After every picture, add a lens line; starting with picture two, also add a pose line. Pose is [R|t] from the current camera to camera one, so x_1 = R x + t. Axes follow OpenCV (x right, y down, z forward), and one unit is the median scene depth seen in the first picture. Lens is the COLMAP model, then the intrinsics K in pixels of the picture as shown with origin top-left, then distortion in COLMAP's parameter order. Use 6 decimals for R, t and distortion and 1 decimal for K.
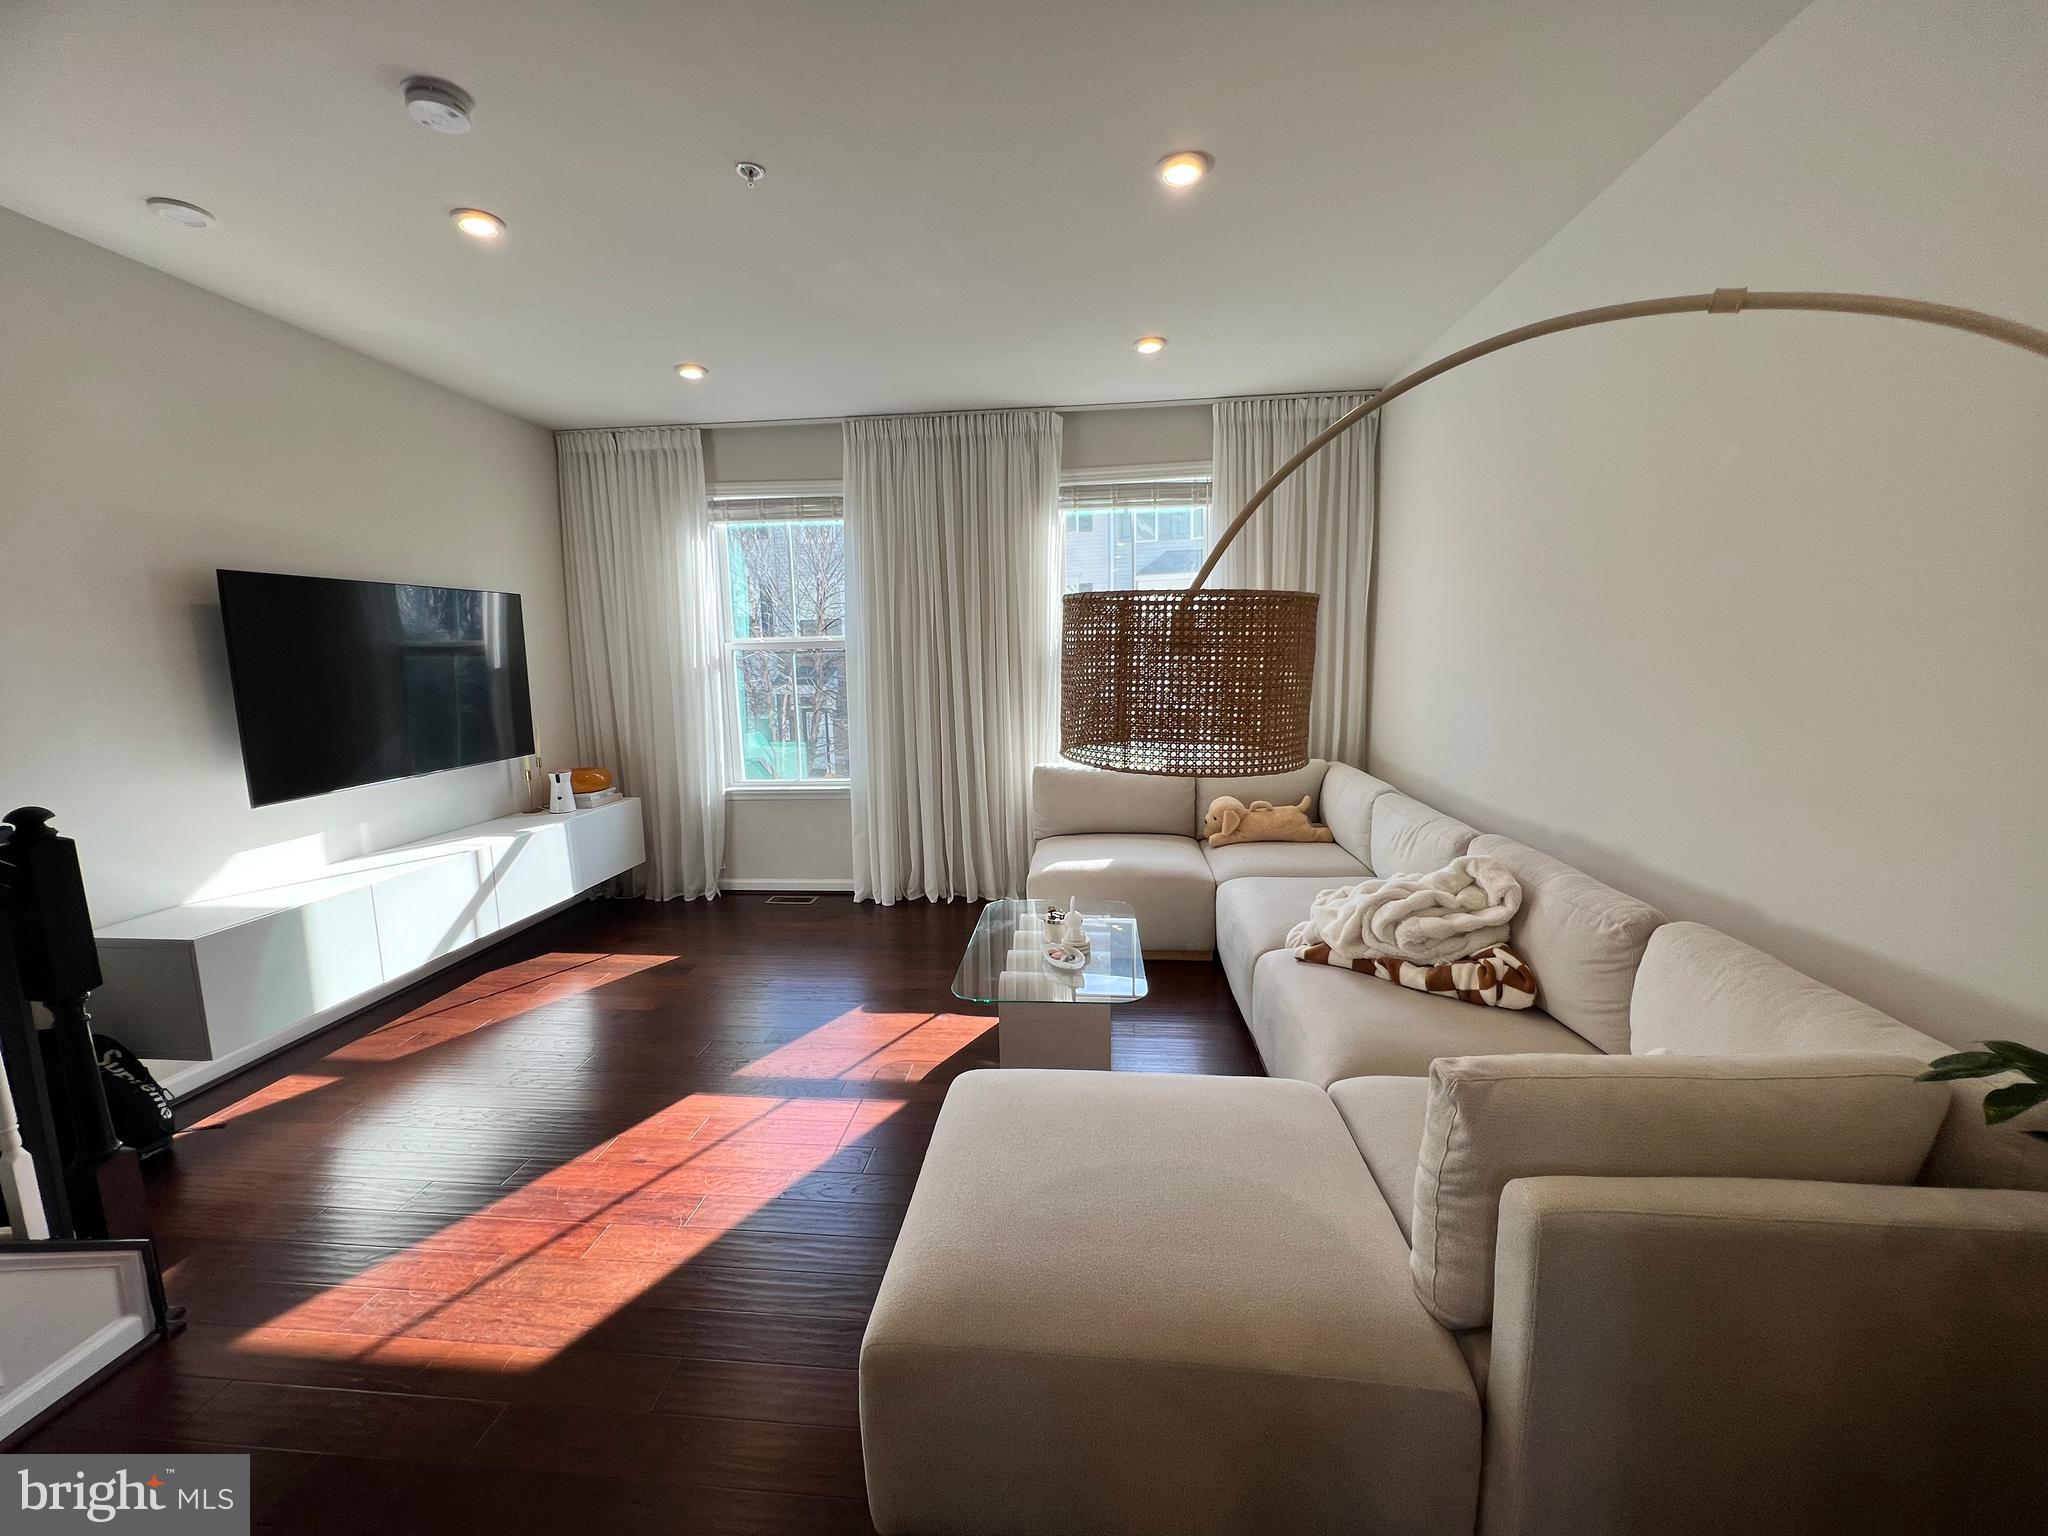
lens RADIAL K [[823.6, 0, 1013.0], [0, 823.6, 768.7], [0, 0, 1]] dist [-0.000072, -0.000016]
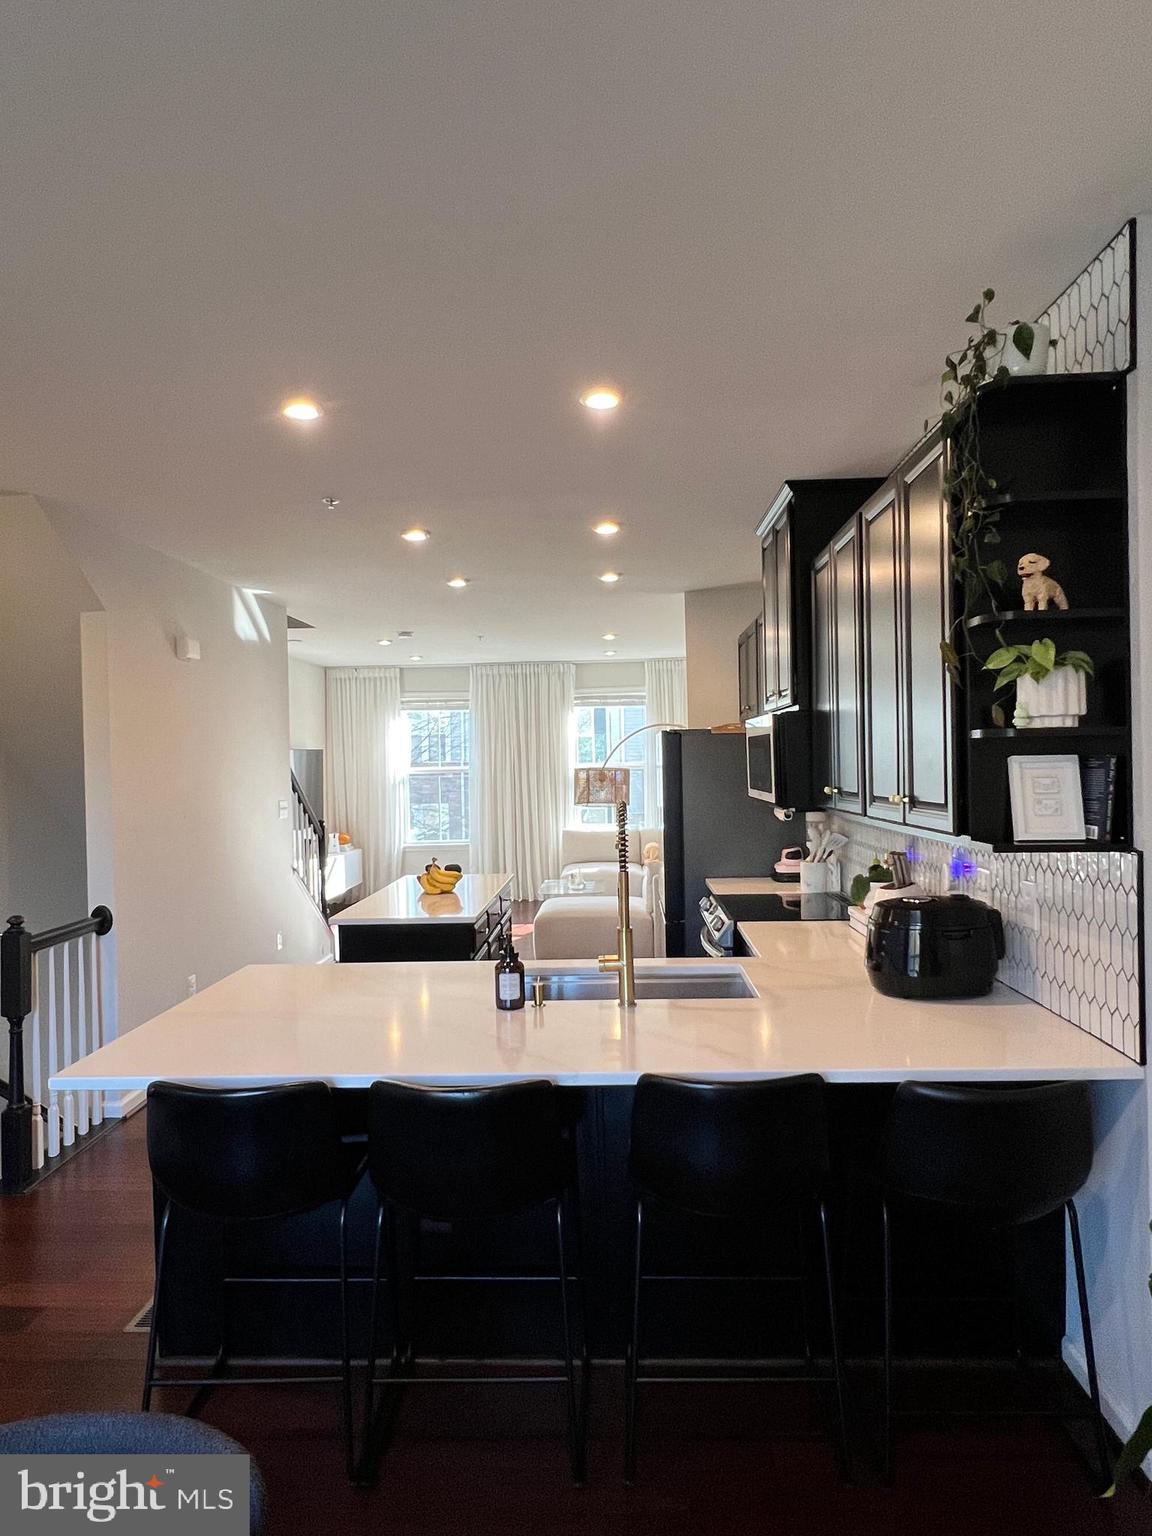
lens RADIAL K [[895.7, 0, 578.1], [0, 895.7, 768.4], [0, 0, 1]] dist [-0.000045, 0.000002]
pose [[0.998724, -0.001602, 0.050476, -0.048774], [0.008170, 0.991456, -0.130186, 0.134124], [-0.049836, 0.130432, 0.990204, -1.231877]]
